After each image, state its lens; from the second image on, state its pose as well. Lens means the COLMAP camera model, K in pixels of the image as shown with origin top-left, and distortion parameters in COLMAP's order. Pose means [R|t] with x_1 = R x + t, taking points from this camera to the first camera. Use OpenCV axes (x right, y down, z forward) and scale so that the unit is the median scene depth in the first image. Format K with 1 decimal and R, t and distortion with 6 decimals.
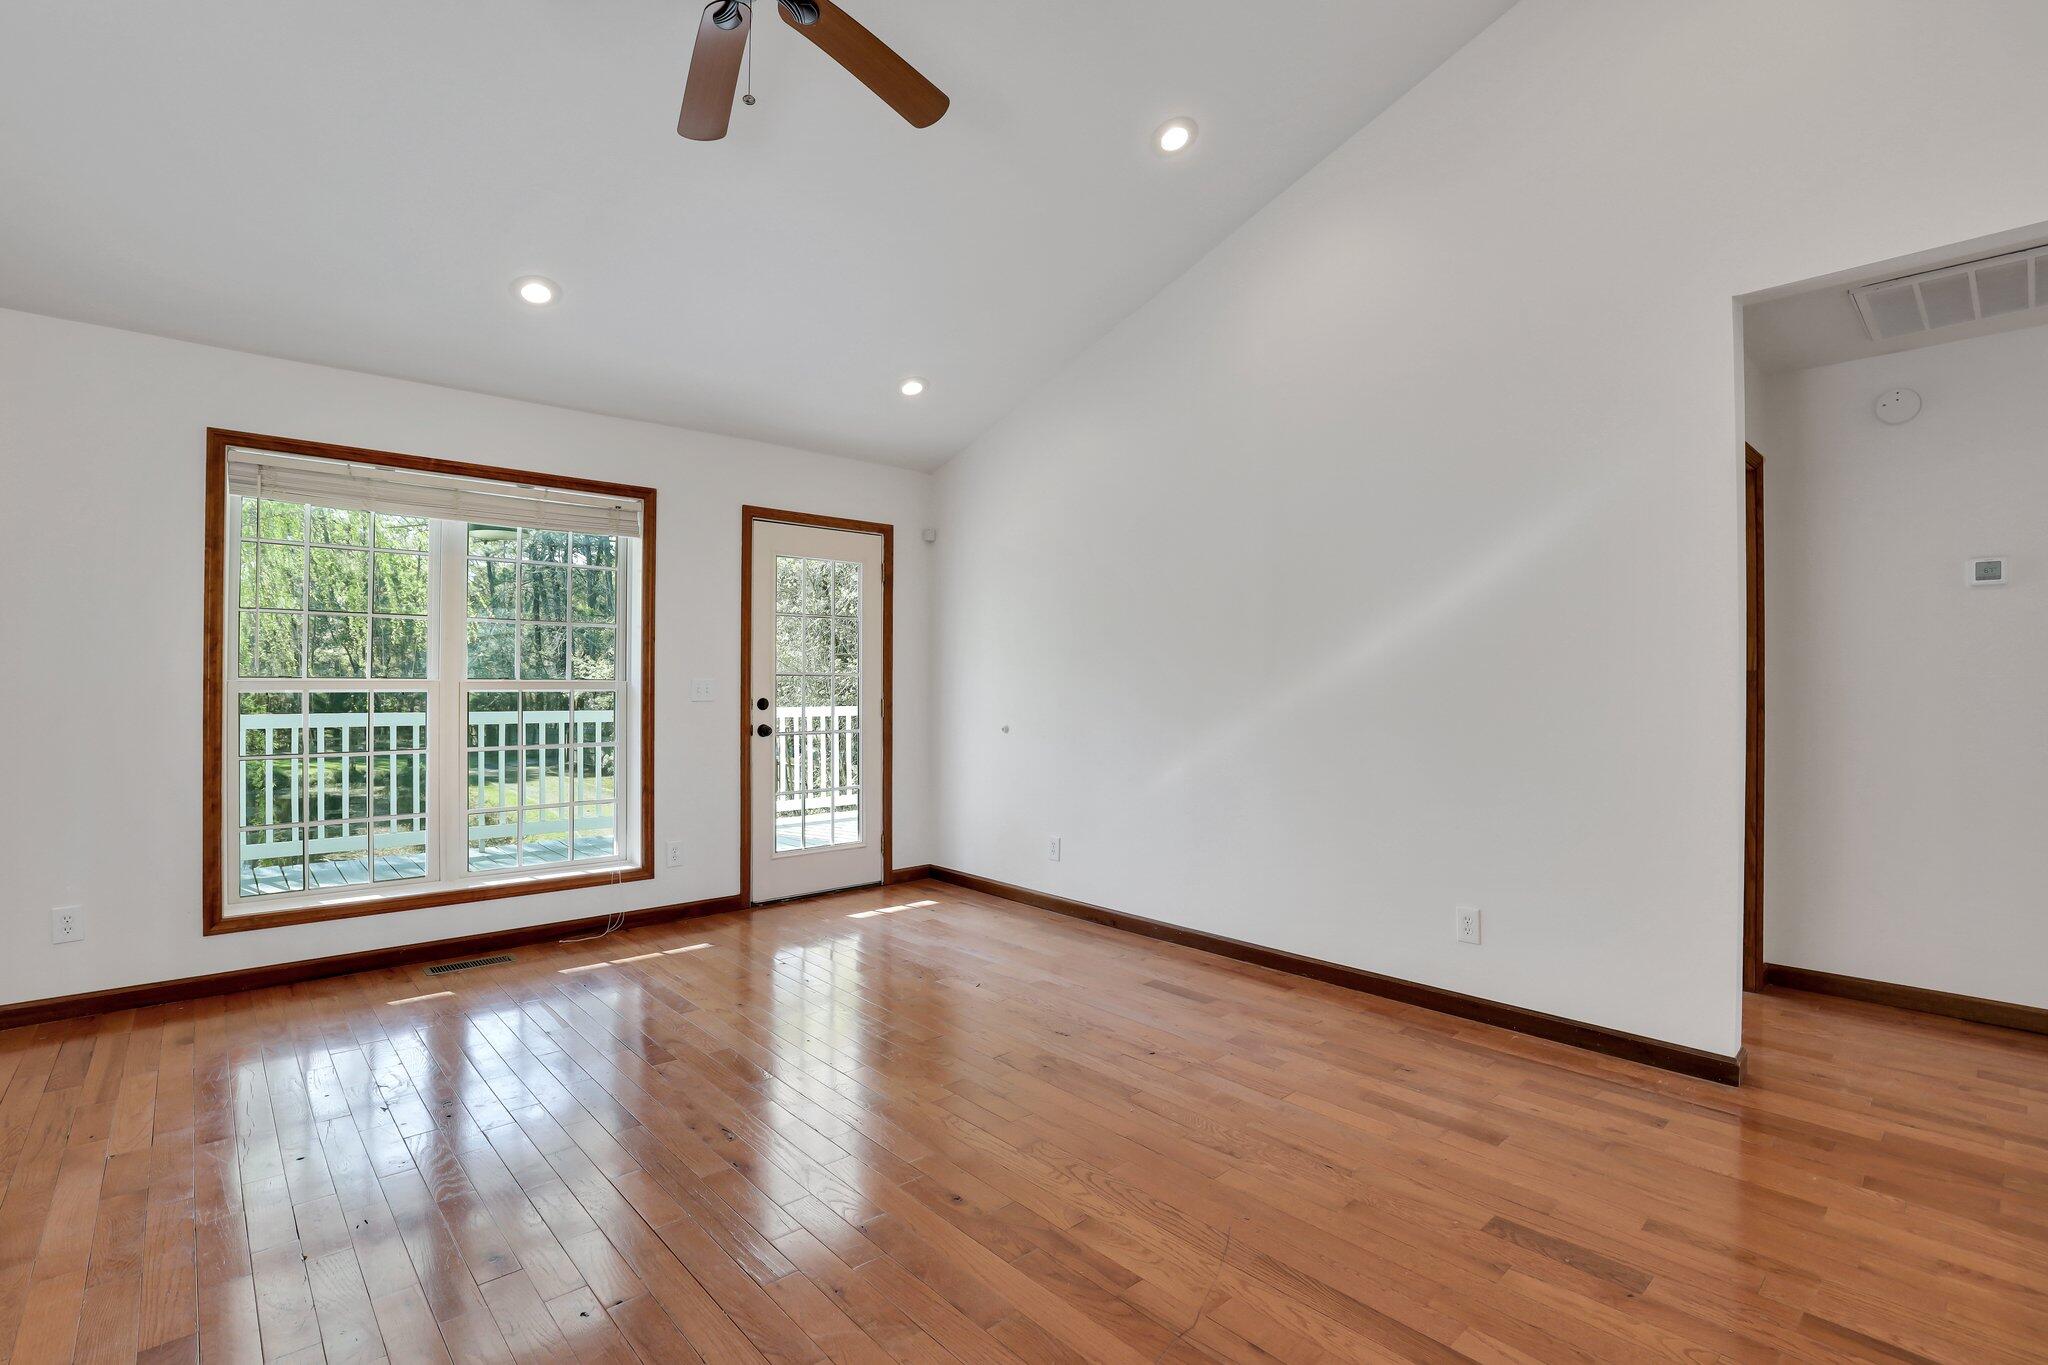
lens RADIAL K [[938.7, 0, 1025.1], [0, 938.7, 676.1], [0, 0, 1]] dist [-0.011156, -0.000362]
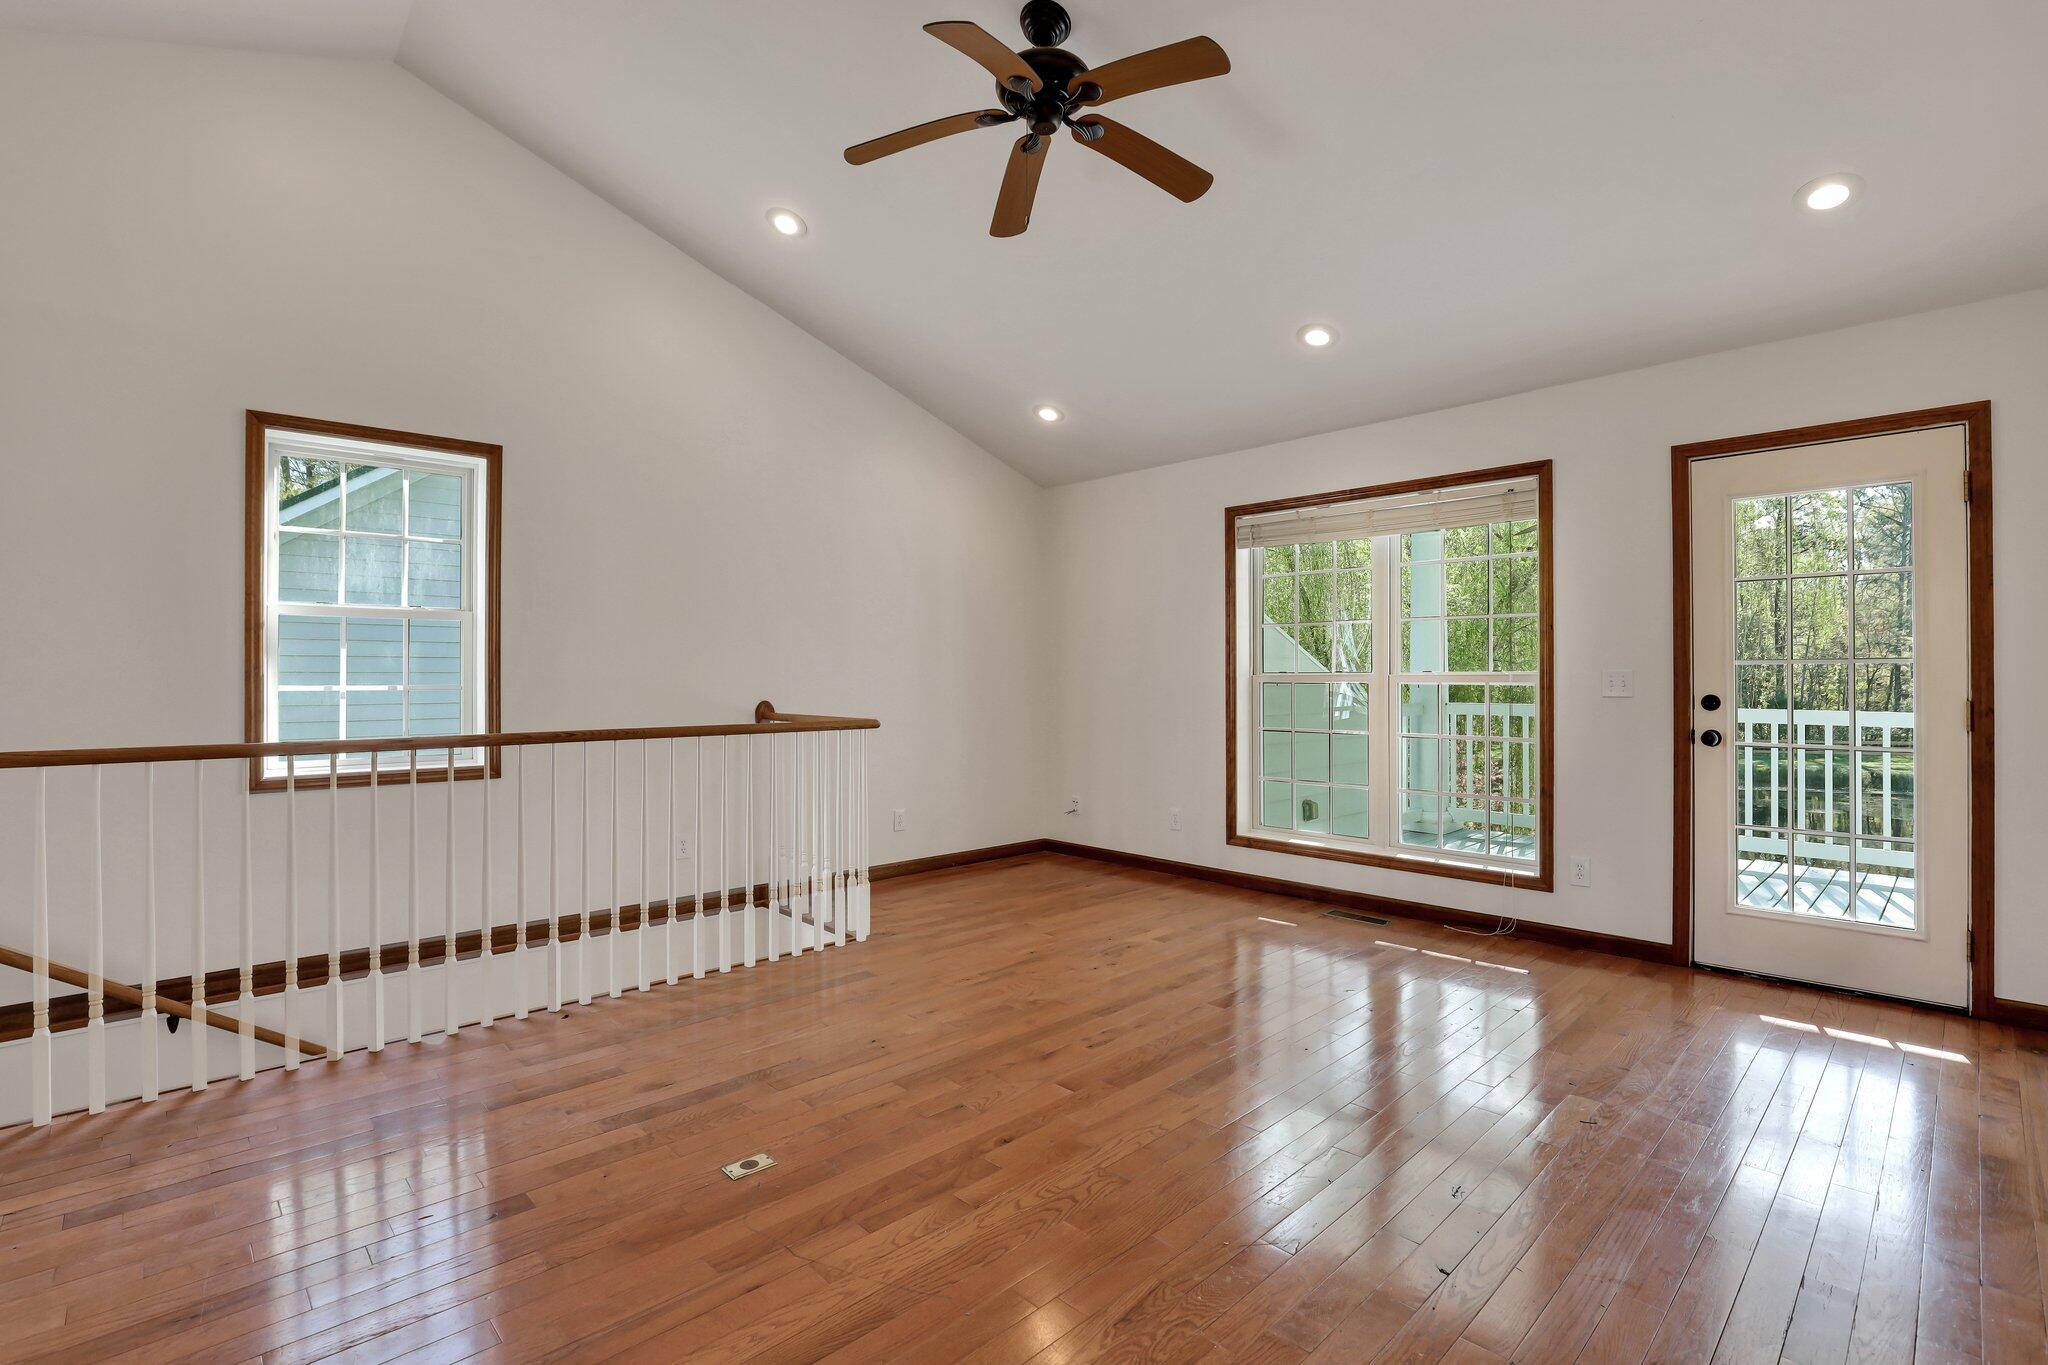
lens RADIAL K [[938.7, 0, 1025.7], [0, 938.7, 686.8], [0, 0, 1]] dist [-0.011156, -0.000362]
pose [[0.052773, 0.006546, -0.998585, 0.446039], [0.010376, 0.999921, 0.007103, 0.005920], [0.998553, -0.010736, 0.052701, 0.421201]]
